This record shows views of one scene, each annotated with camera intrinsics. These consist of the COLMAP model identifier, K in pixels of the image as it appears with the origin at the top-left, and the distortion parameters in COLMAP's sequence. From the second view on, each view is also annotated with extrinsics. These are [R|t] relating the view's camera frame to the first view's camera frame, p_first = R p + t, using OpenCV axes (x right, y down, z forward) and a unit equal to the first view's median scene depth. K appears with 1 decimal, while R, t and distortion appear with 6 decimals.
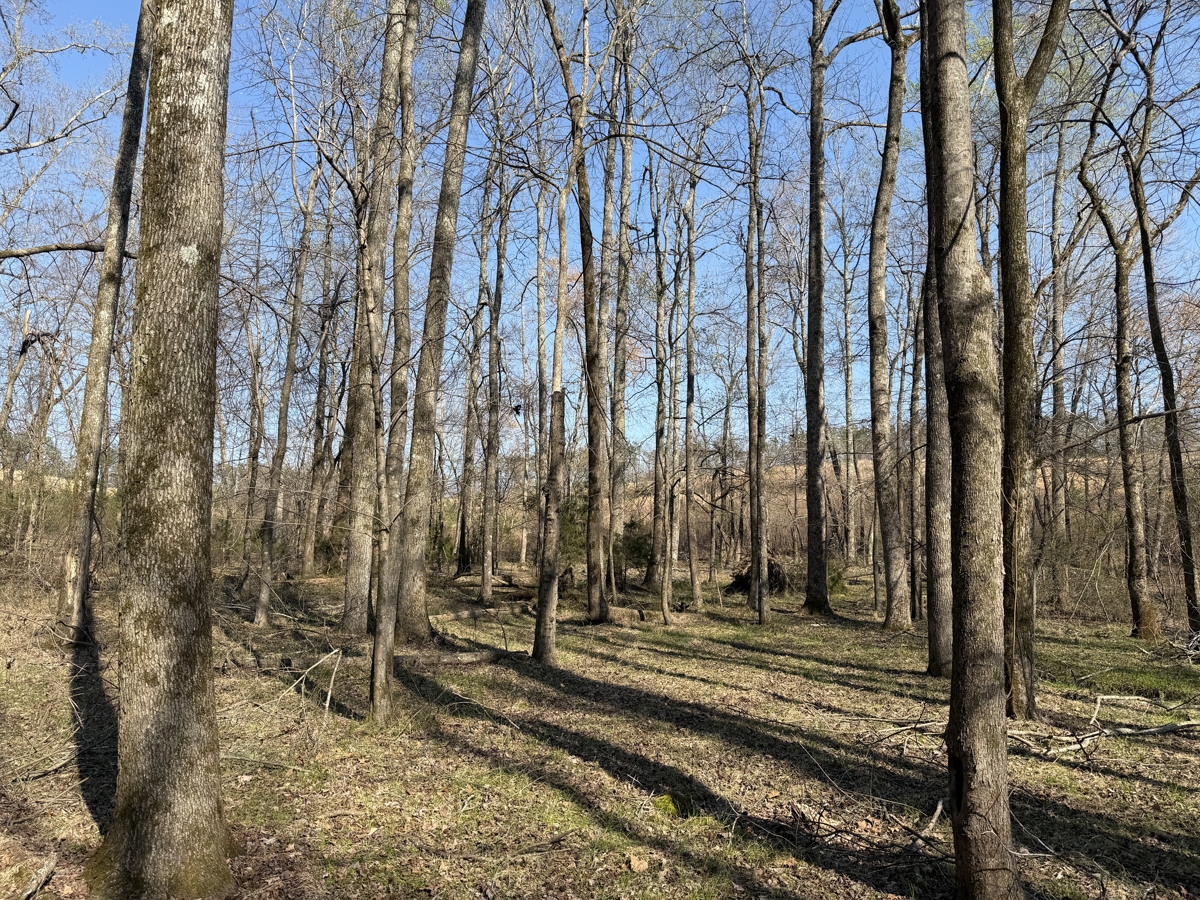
lens RADIAL K [[839.4, 0, 599.7], [0, 839.4, 450.2], [0, 0, 1]] dist [-0.012082, -0.003856]
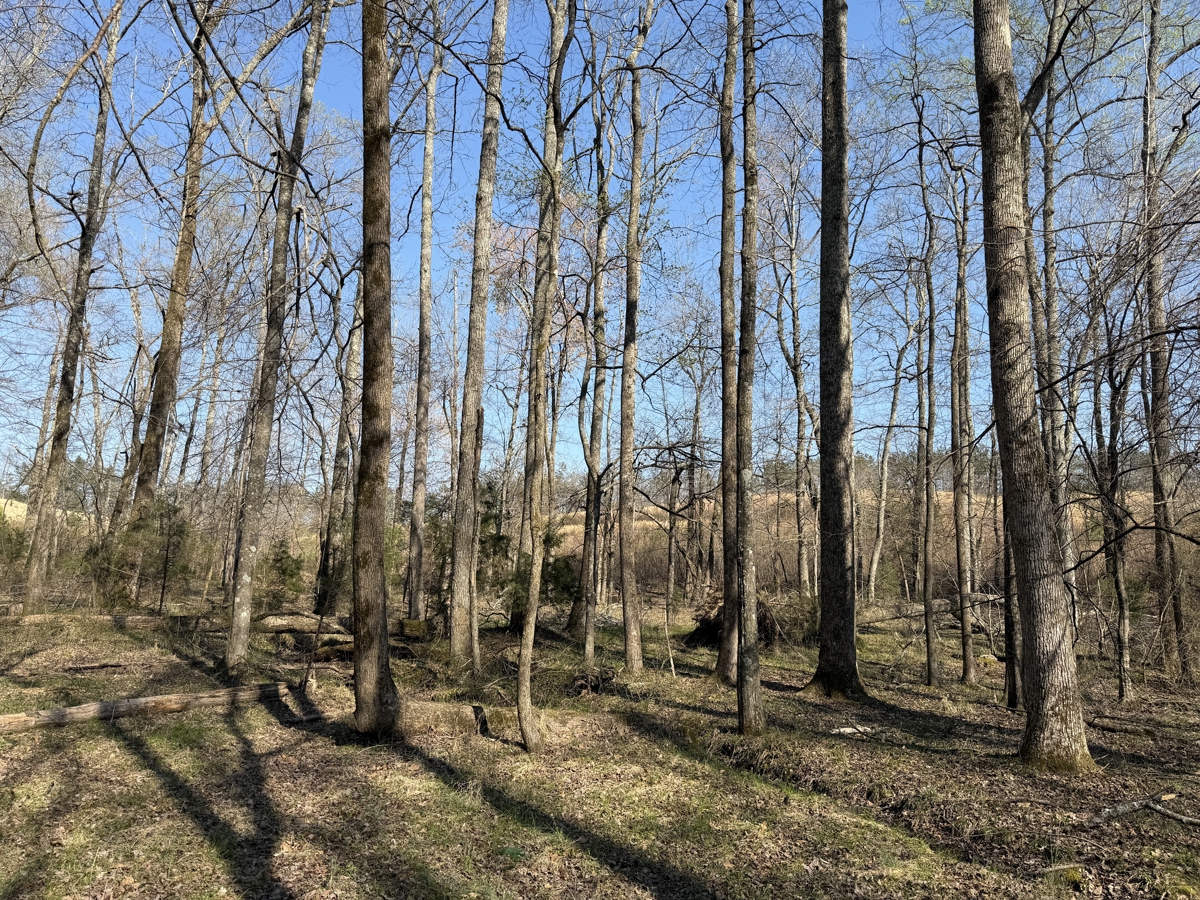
lens RADIAL K [[839.4, 0, 600.2], [0, 839.4, 450.2], [0, 0, 1]] dist [-0.012082, -0.003856]
pose [[0.999347, 0.018505, 0.031045, 0.067743], [-0.017291, 0.999092, -0.038948, 0.047967], [-0.031738, 0.038386, 0.998759, 0.376903]]
